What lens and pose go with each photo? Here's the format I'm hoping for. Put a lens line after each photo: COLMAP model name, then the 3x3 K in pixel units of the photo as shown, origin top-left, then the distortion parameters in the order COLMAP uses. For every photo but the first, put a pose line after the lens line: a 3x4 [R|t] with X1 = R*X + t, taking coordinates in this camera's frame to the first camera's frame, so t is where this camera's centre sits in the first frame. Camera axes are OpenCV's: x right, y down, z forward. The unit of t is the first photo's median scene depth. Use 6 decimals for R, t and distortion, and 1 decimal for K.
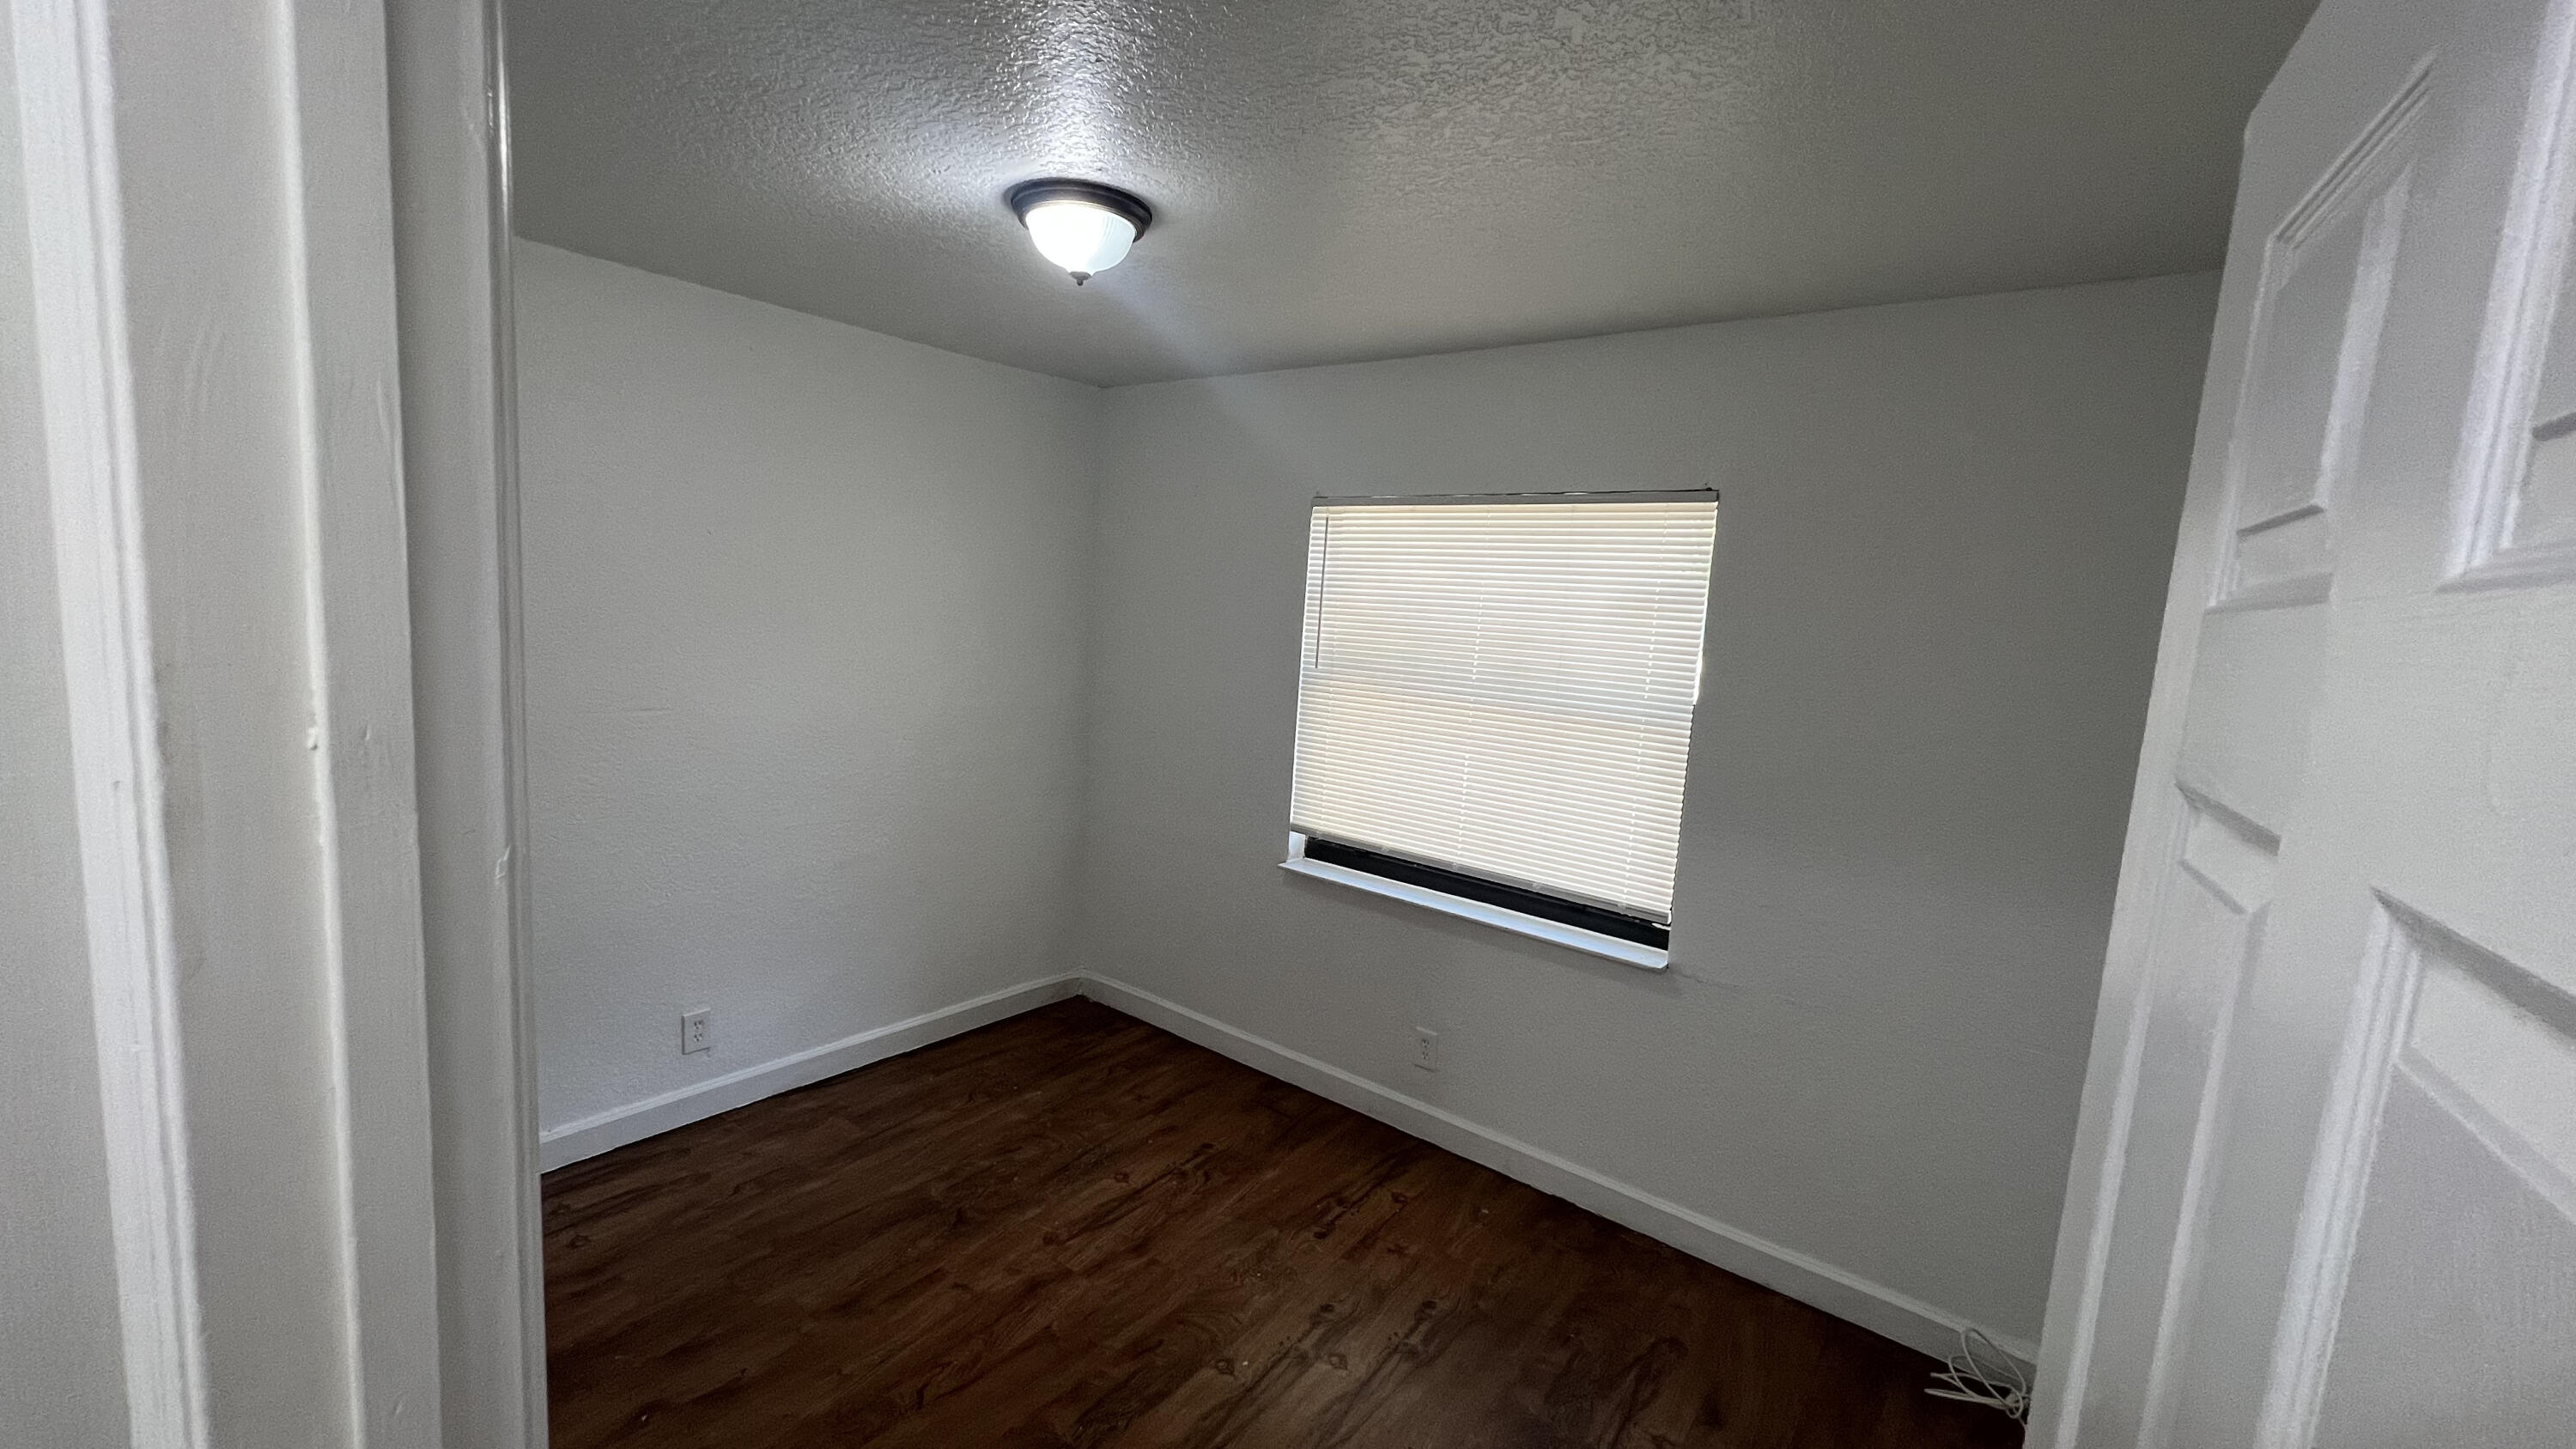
lens RADIAL K [[1030.5, 0, 1275.8], [0, 1030.5, 733.8], [0, 0, 1]] dist [0.002328, 0.000243]
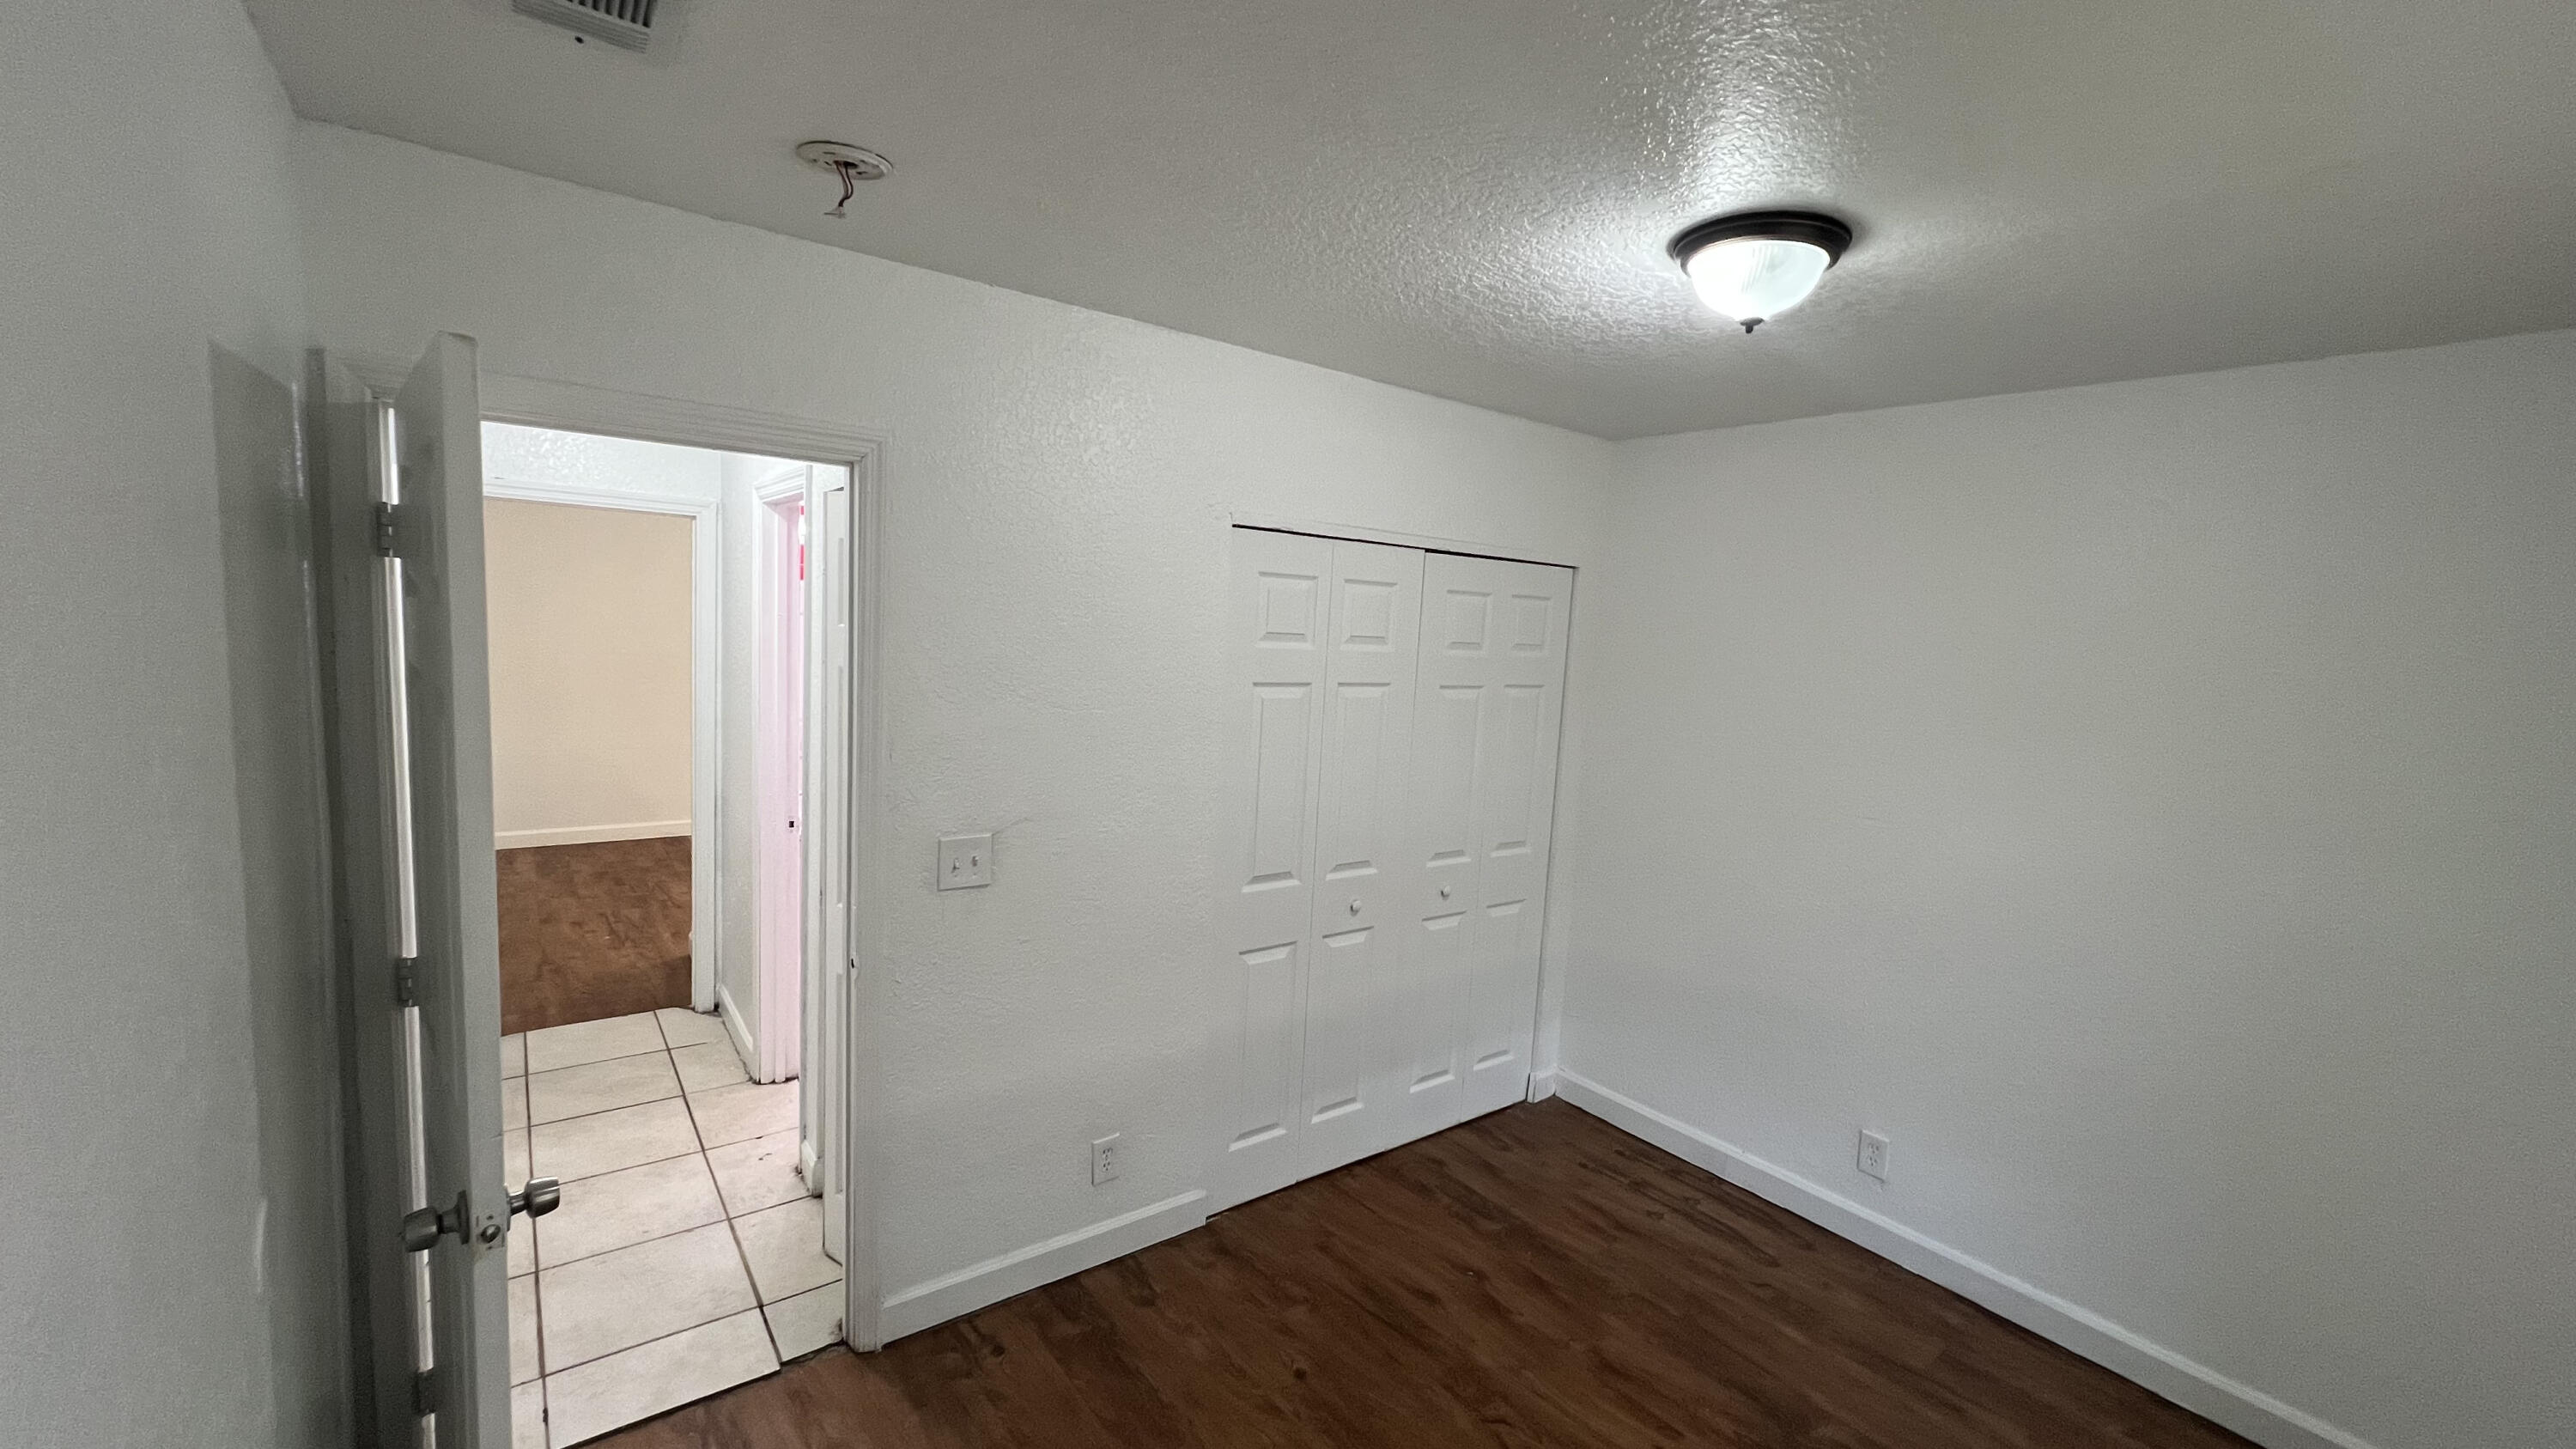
lens RADIAL K [[1030.5, 0, 1285.4], [0, 1030.5, 714.5], [0, 0, 1]] dist [0.002328, 0.000243]
pose [[-0.219483, 0.030827, -0.975129, 0.589580], [-0.200130, 0.976823, 0.075926, -0.096640], [0.954869, 0.211817, -0.208226, 0.683999]]
